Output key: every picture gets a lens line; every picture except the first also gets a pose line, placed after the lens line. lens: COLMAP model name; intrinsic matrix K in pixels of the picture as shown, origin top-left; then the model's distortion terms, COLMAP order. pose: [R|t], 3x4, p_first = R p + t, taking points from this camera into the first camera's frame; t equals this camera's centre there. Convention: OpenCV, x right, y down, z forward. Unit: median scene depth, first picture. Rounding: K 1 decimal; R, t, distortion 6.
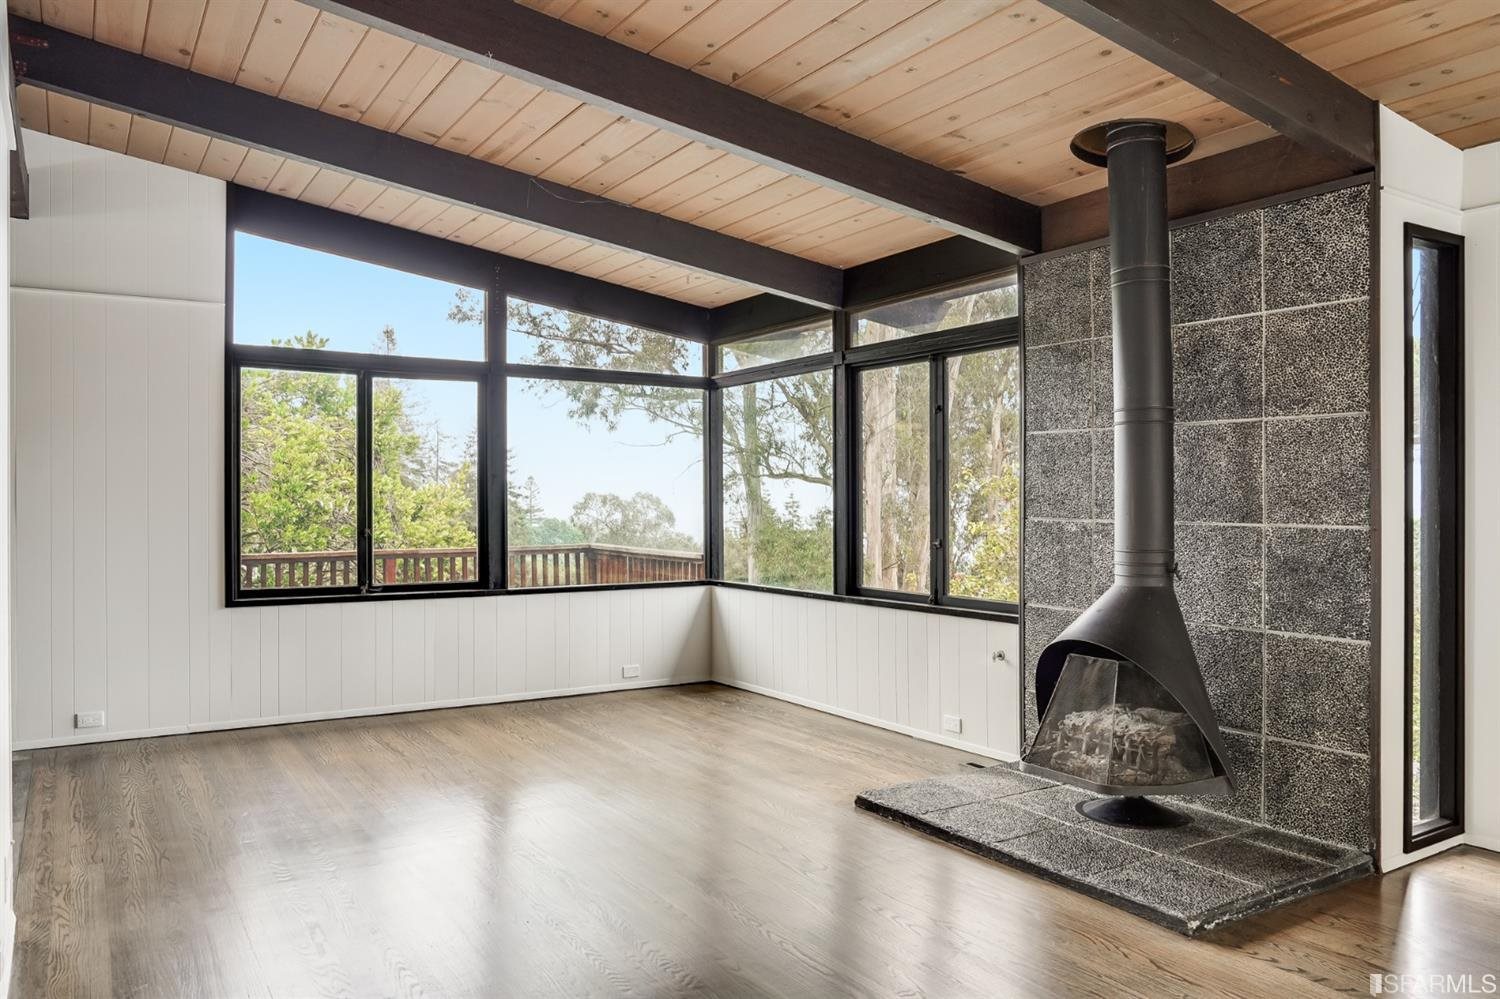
lens RADIAL K [[1077.0, 0, 740.8], [0, 1077.0, 494.2], [0, 0, 1]] dist [-0.047518, 0.056449]
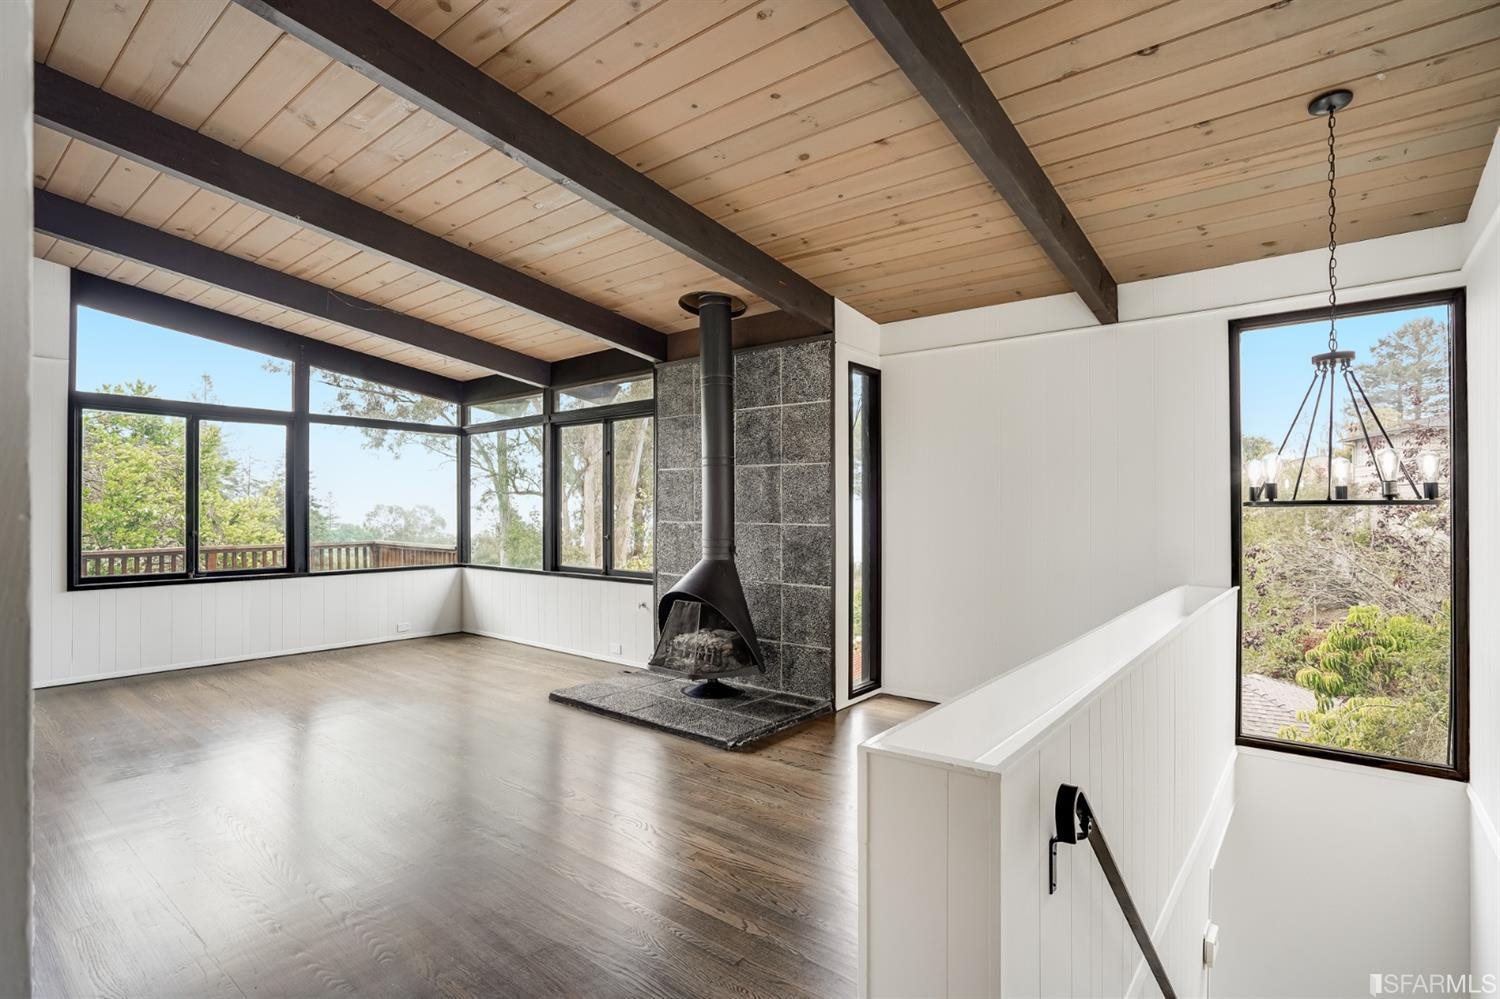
lens RADIAL K [[737.0, 0, 735.7], [0, 737.0, 502.4], [0, 0, 1]] dist [-0.044449, 0.026473]
pose [[0.950817, 0.004288, 0.309722, 0.028463], [-0.002784, 0.999982, -0.005298, -0.000413], [-0.309739, 0.004175, 0.950812, -0.123861]]
